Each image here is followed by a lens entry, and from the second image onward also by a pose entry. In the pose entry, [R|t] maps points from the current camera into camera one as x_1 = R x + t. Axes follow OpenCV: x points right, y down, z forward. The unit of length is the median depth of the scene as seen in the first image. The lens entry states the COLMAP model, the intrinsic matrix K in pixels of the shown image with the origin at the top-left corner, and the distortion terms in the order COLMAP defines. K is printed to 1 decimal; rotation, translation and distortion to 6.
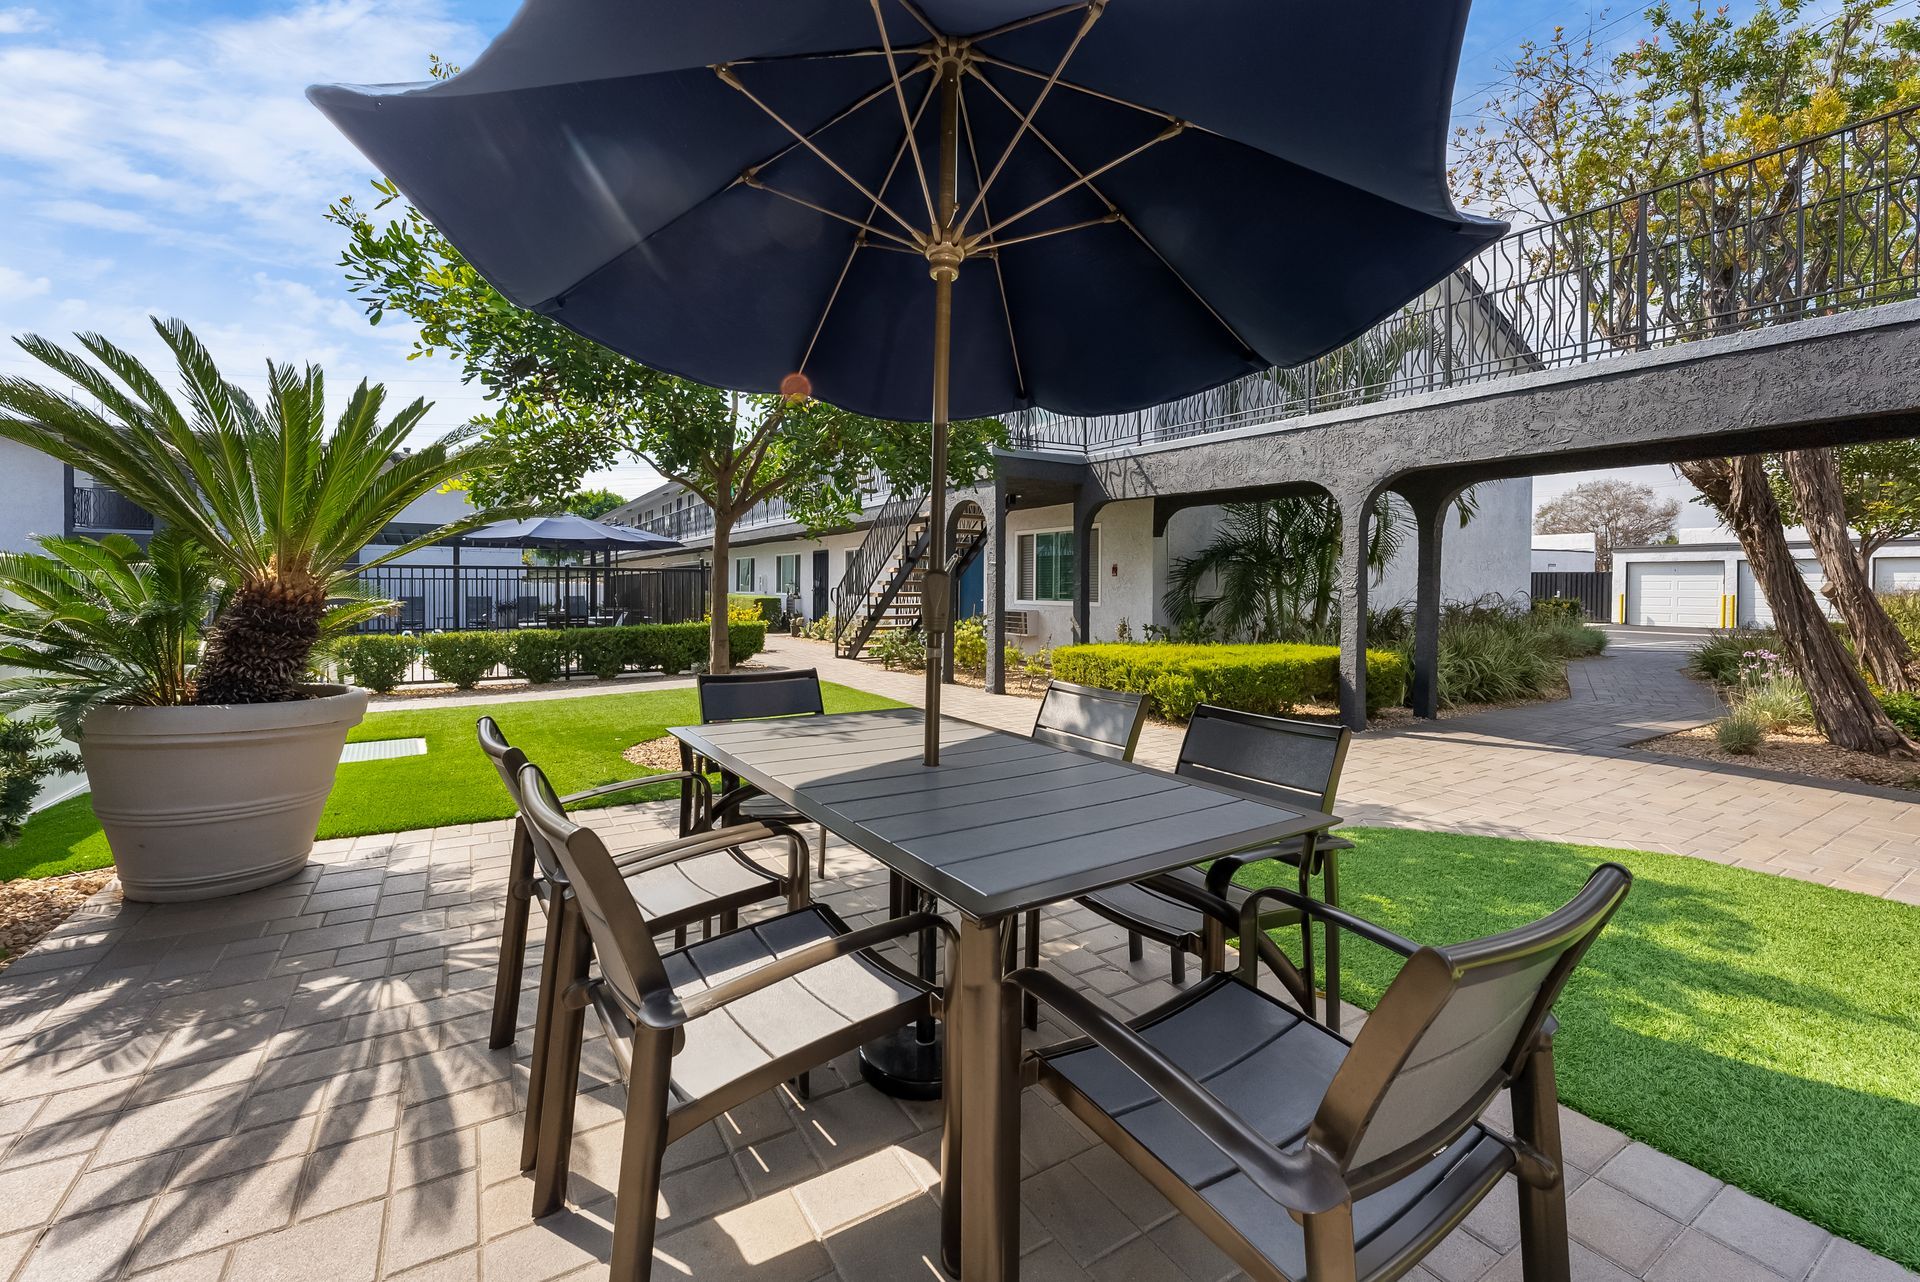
lens RADIAL K [[782.3, 0, 956.4], [0, 782.3, 620.8], [0, 0, 1]] dist [0.000049, 0.000011]
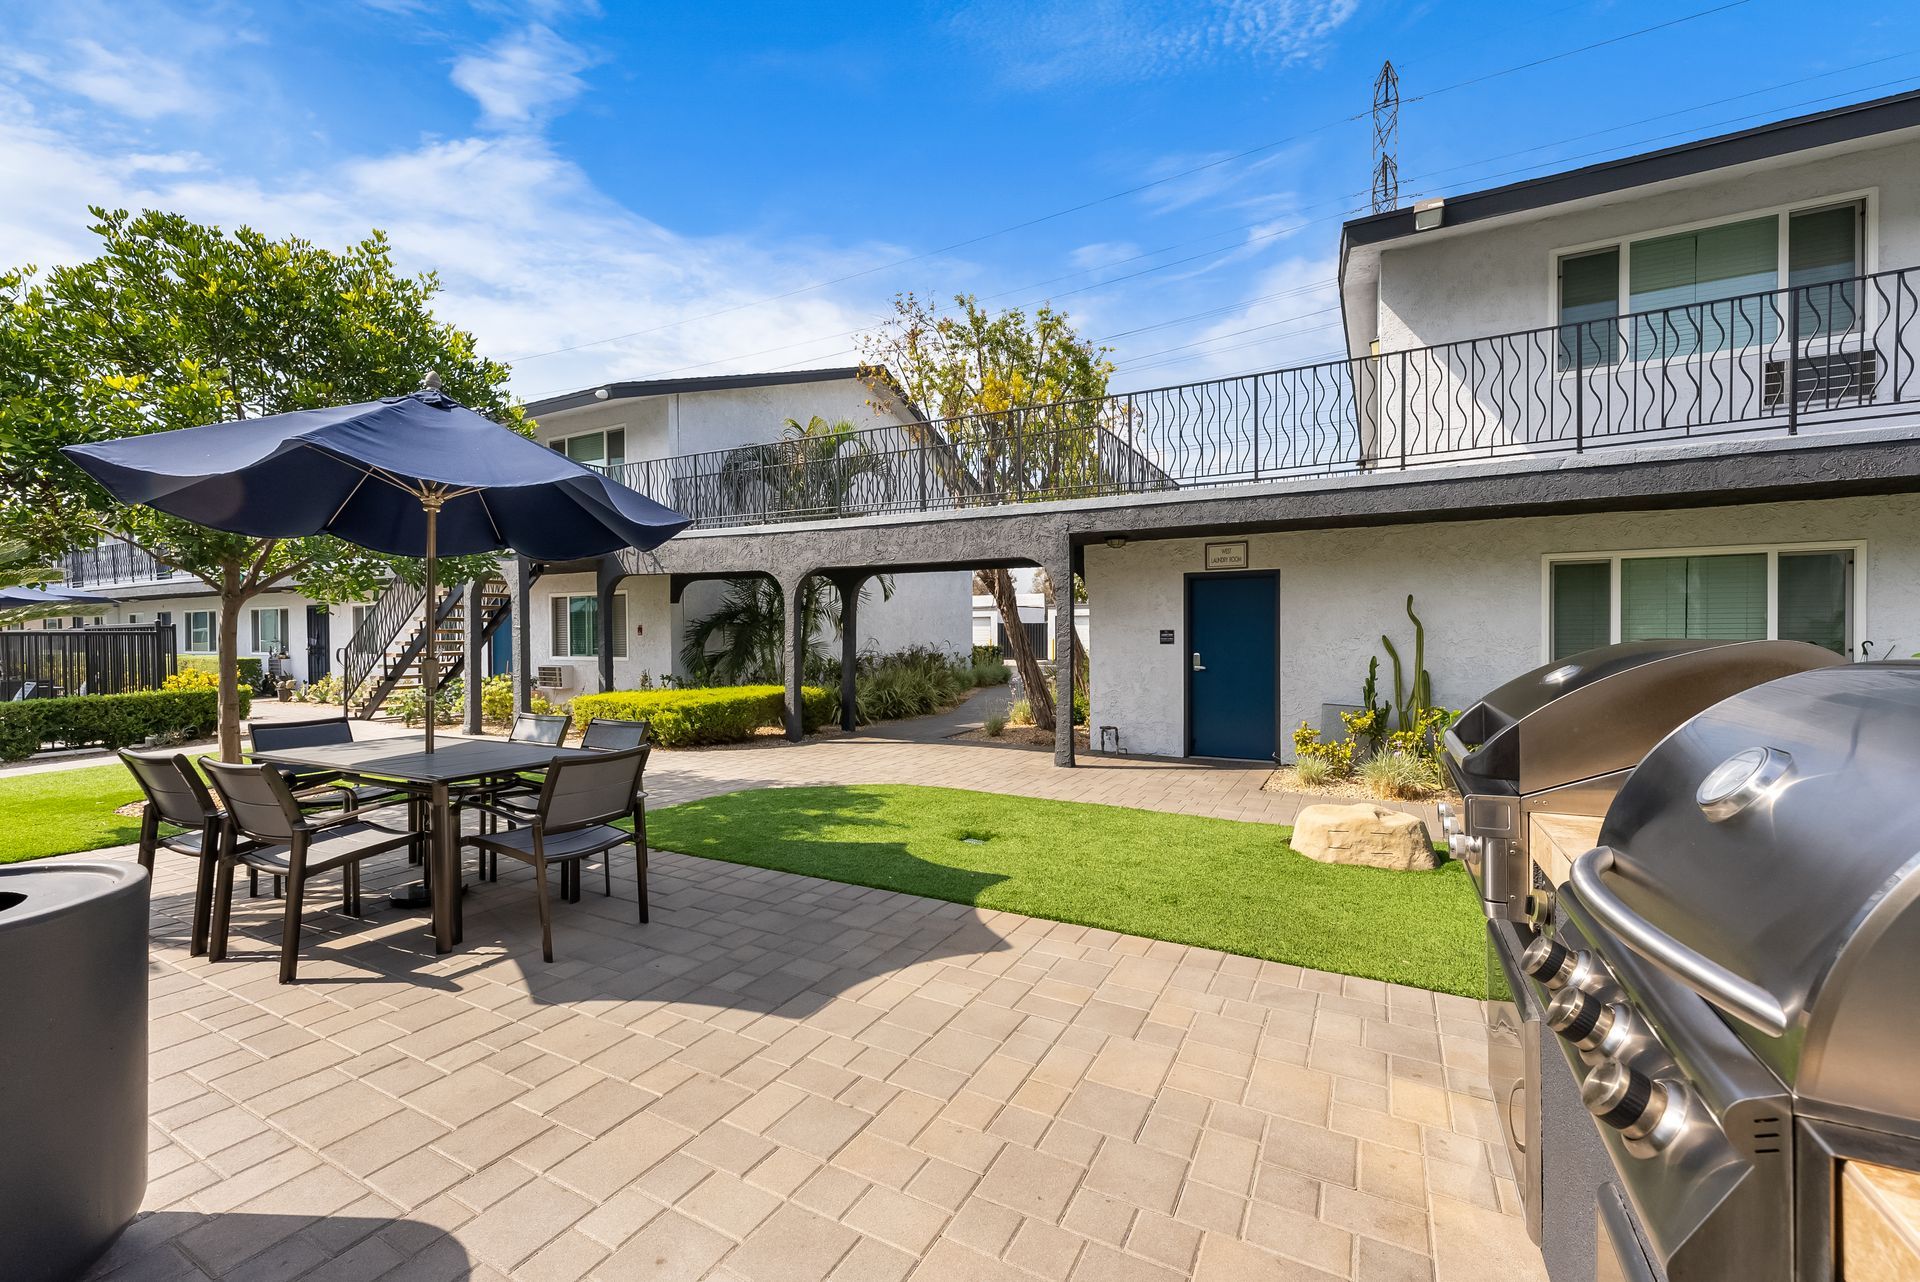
lens RADIAL K [[776.6, 0, 962.4], [0, 776.6, 654.0], [0, 0, 1]] dist [0.000222, 0.000109]
pose [[0.862730, -0.023904, 0.505099, 0.030896], [0.032618, 0.999432, -0.008416, -0.002485], [-0.504611, 0.023736, 0.863020, -0.302182]]
